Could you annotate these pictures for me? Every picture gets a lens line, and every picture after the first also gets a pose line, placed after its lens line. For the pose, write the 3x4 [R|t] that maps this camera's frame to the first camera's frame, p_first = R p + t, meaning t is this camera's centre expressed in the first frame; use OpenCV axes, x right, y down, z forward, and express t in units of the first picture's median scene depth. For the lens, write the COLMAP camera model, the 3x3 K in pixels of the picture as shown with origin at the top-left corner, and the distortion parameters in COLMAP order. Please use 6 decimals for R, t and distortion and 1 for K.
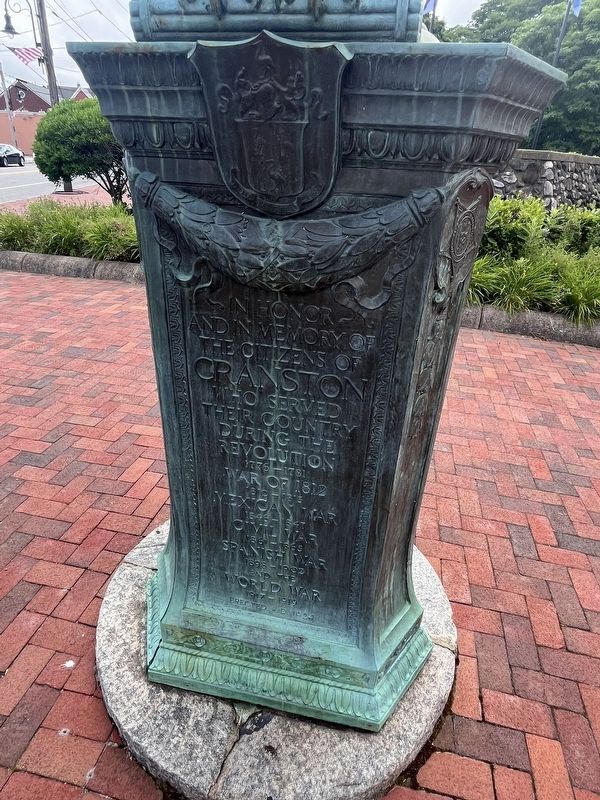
lens RADIAL K [[463.2, 0, 302.3], [0, 463.2, 401.7], [0, 0, 1]] dist [-0.002739, 0.002391]
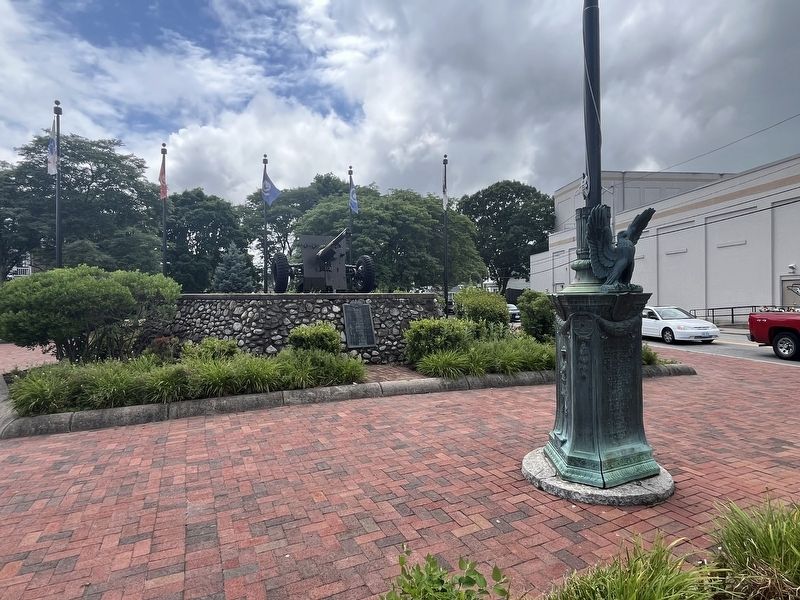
lens RADIAL K [[463.2, 0, 402.6], [0, 463.2, 298.4], [0, 0, 1]] dist [-0.002739, 0.002391]
pose [[0.788821, -0.060778, 0.611610, -0.840905], [0.333545, 0.878152, -0.342923, 0.049970], [-0.516245, 0.474504, 0.712978, -0.242025]]
